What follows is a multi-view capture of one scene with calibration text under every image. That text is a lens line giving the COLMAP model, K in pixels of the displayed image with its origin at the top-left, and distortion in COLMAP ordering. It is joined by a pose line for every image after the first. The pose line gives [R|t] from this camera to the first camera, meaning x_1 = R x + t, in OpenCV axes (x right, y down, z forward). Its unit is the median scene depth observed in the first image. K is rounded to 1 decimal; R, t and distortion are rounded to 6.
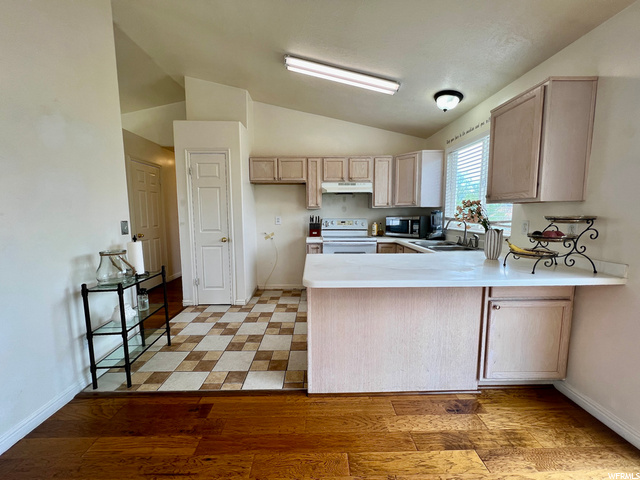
lens RADIAL K [[258.2, 0, 317.1], [0, 258.2, 239.2], [0, 0, 1]] dist [-0.000719, -0.000032]
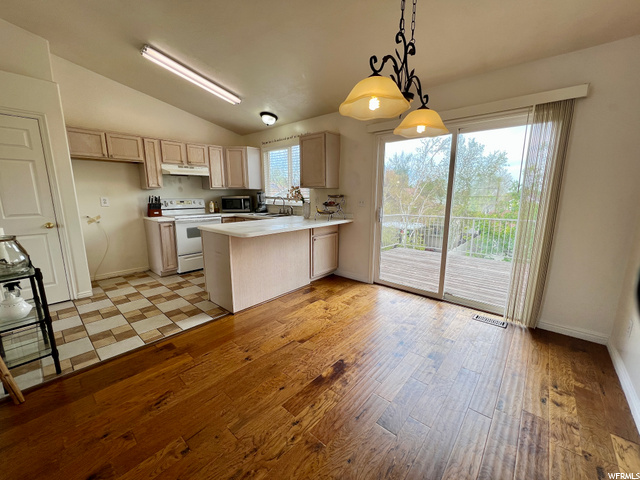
lens RADIAL K [[258.2, 0, 321.6], [0, 258.2, 240.8], [0, 0, 1]] dist [-0.000719, -0.000032]
pose [[0.664911, -0.133092, 0.734970, -0.495525], [0.075022, 0.990921, 0.111570, 0.029470], [-0.743146, -0.019045, 0.668859, -0.259720]]
